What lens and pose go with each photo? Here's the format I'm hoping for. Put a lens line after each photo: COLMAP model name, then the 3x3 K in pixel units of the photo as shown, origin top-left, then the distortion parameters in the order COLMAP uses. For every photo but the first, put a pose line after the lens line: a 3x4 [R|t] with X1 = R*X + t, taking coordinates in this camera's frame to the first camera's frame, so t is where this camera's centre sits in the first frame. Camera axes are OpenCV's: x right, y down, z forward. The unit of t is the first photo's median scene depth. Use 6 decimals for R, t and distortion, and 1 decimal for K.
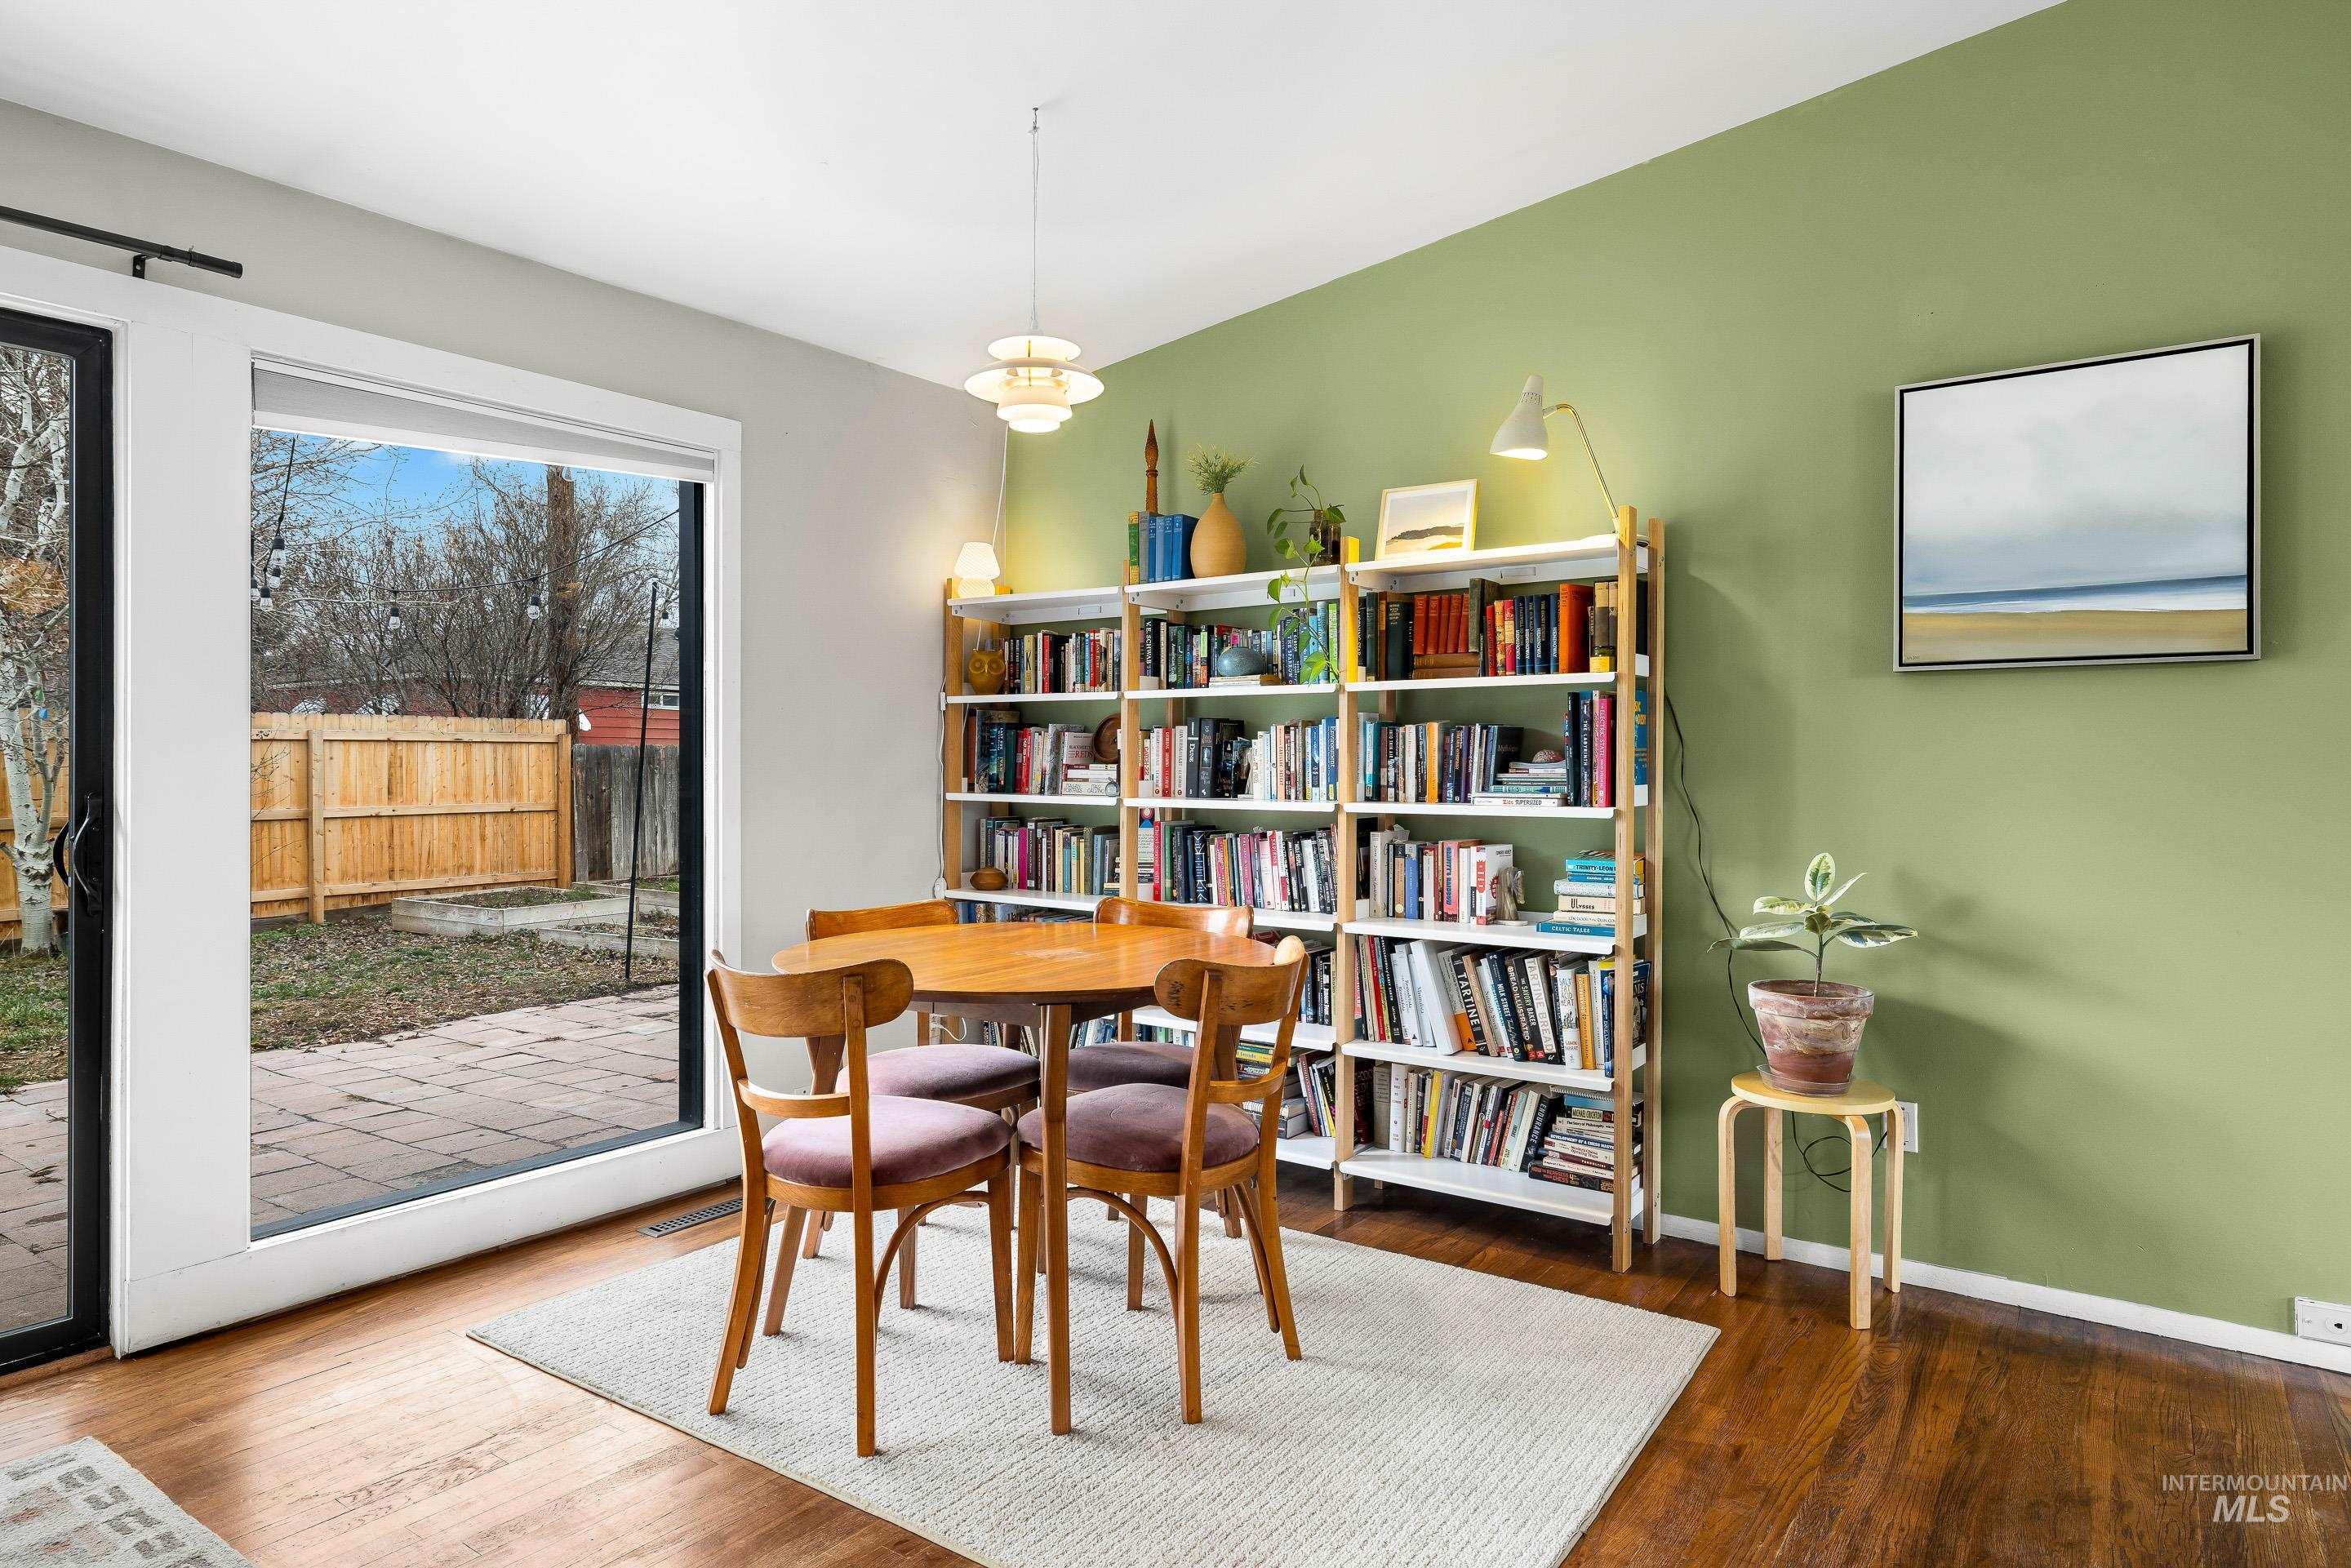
lens RADIAL K [[1389.4, 0, 1178.0], [0, 1389.4, 767.7], [0, 0, 1]] dist [0.003334, 0.000904]
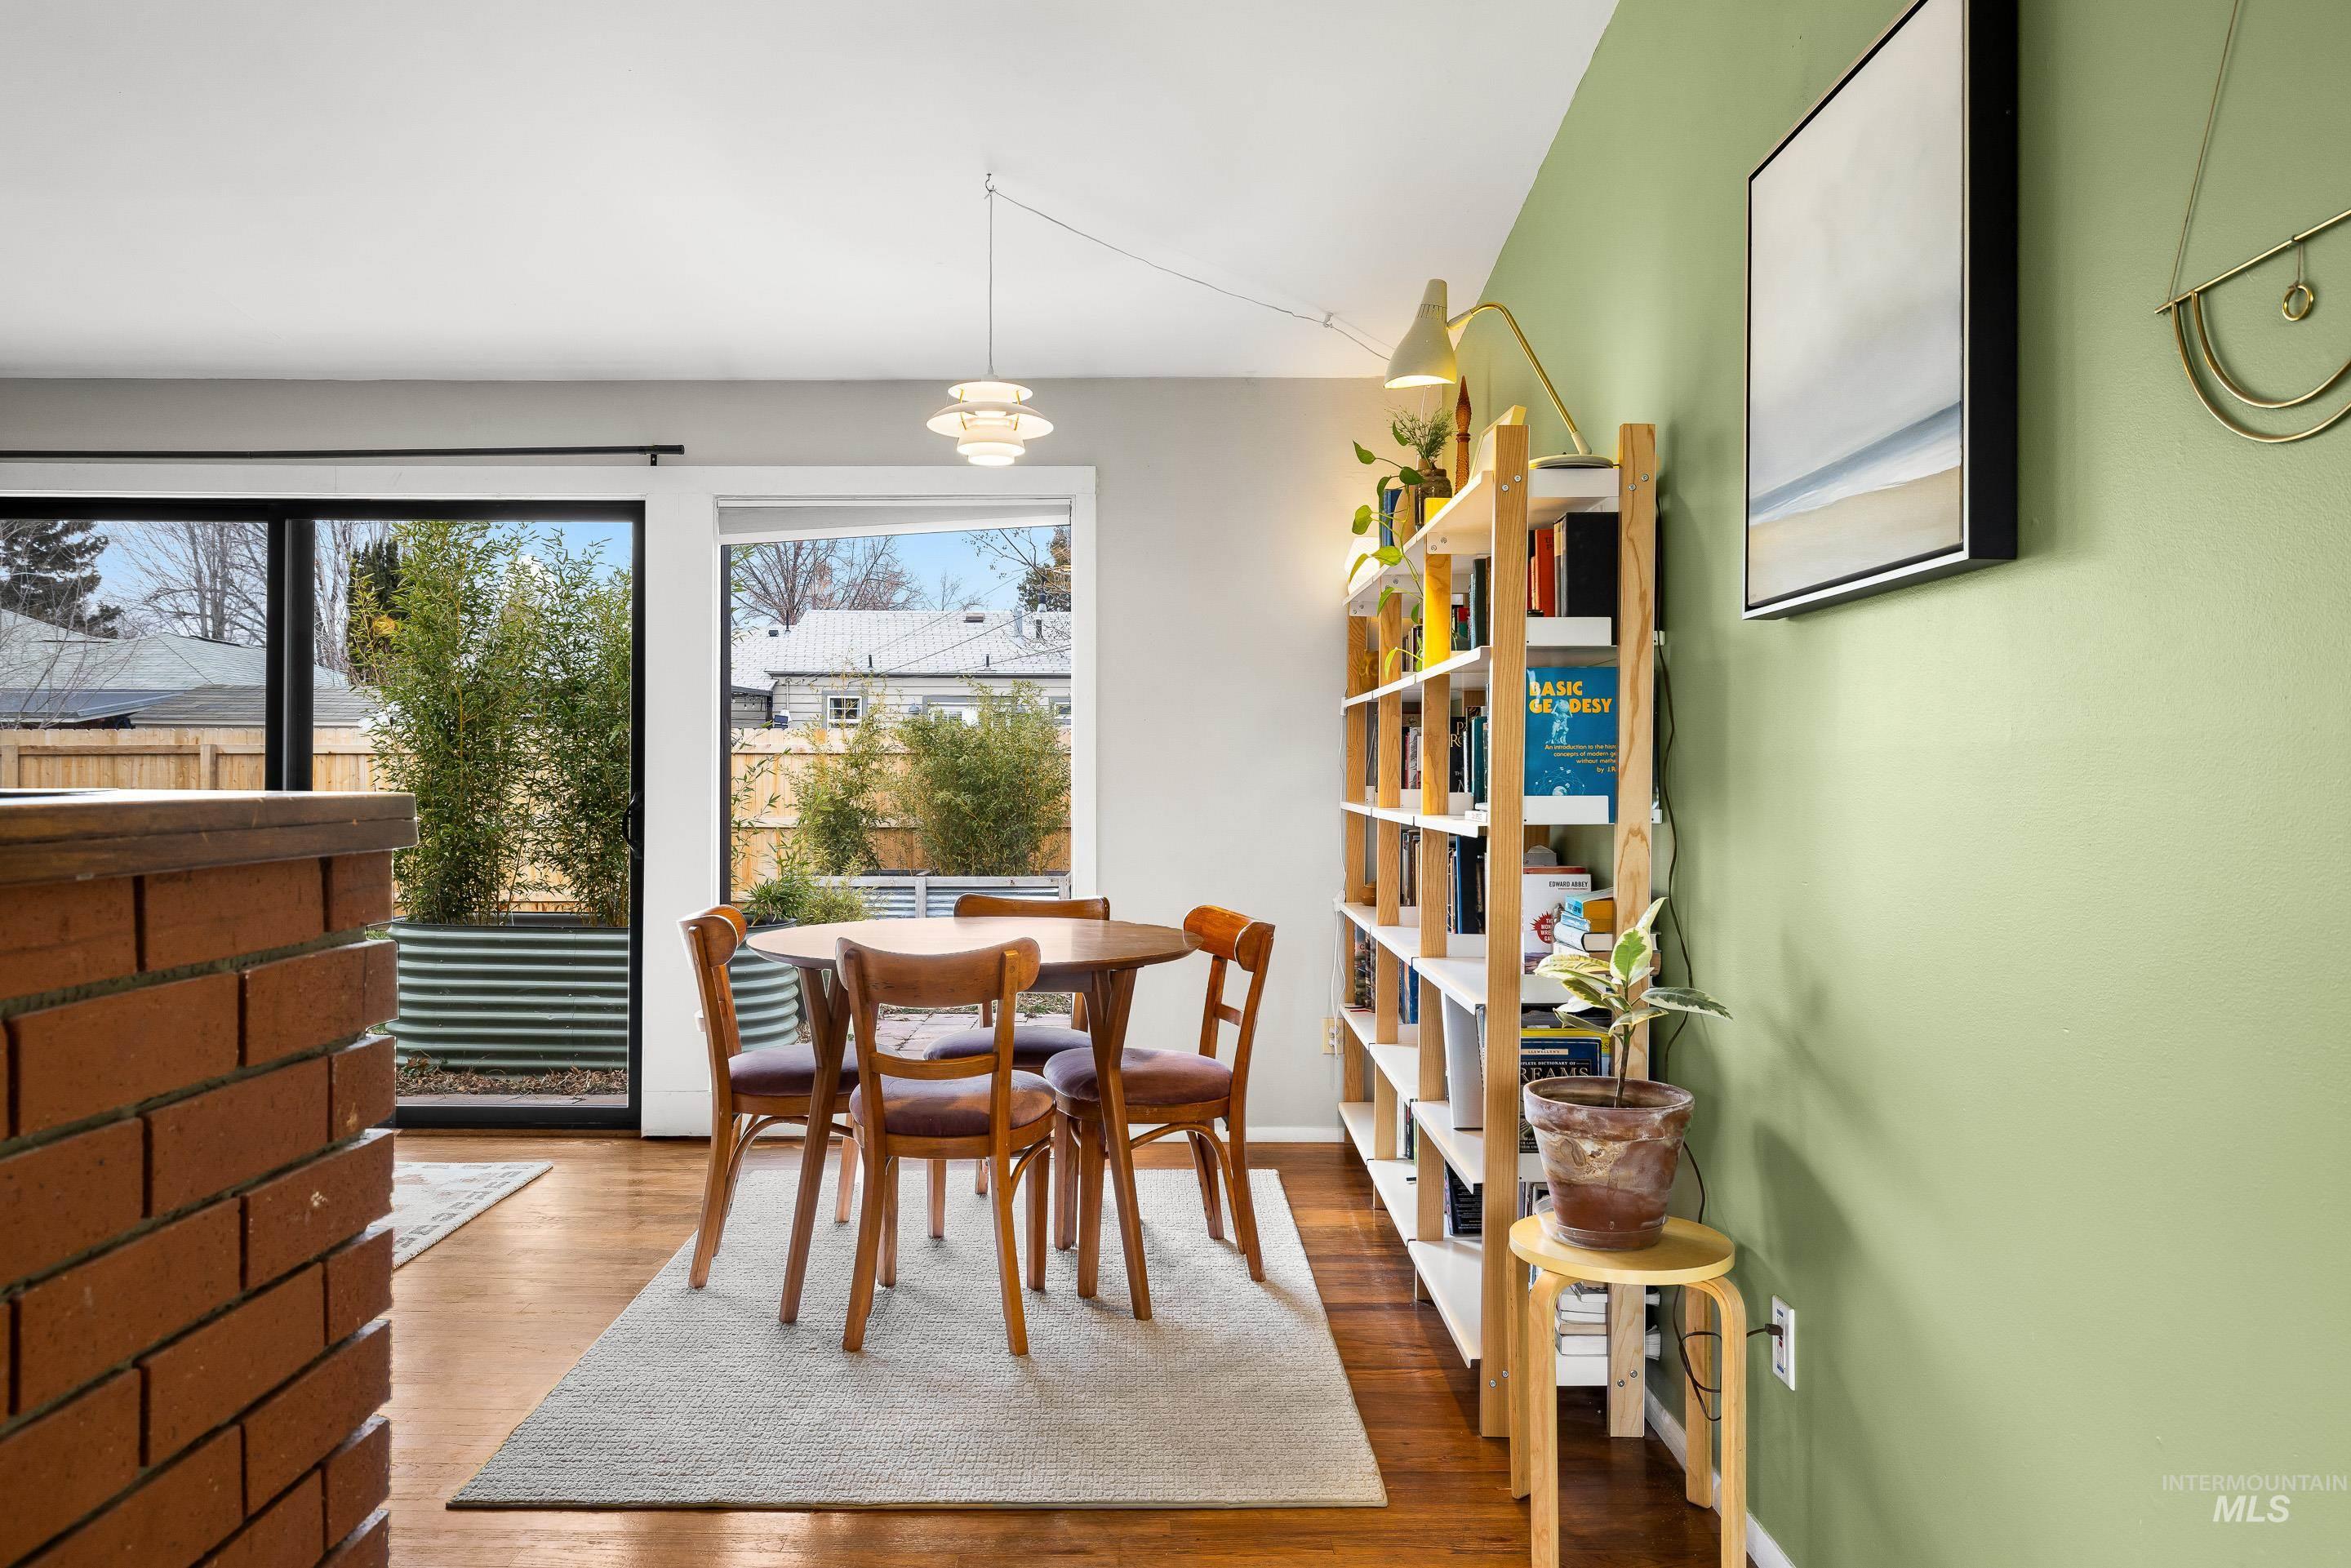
lens RADIAL K [[1616.1, 0, 1122.0], [0, 1616.1, 776.2], [0, 0, 1]] dist [0.000529, -0.000003]
pose [[0.568630, 0.001543, -0.822592, 0.842323], [-0.008049, 0.999961, -0.003688, 0.006030], [0.822554, 0.008718, 0.568620, 0.301605]]
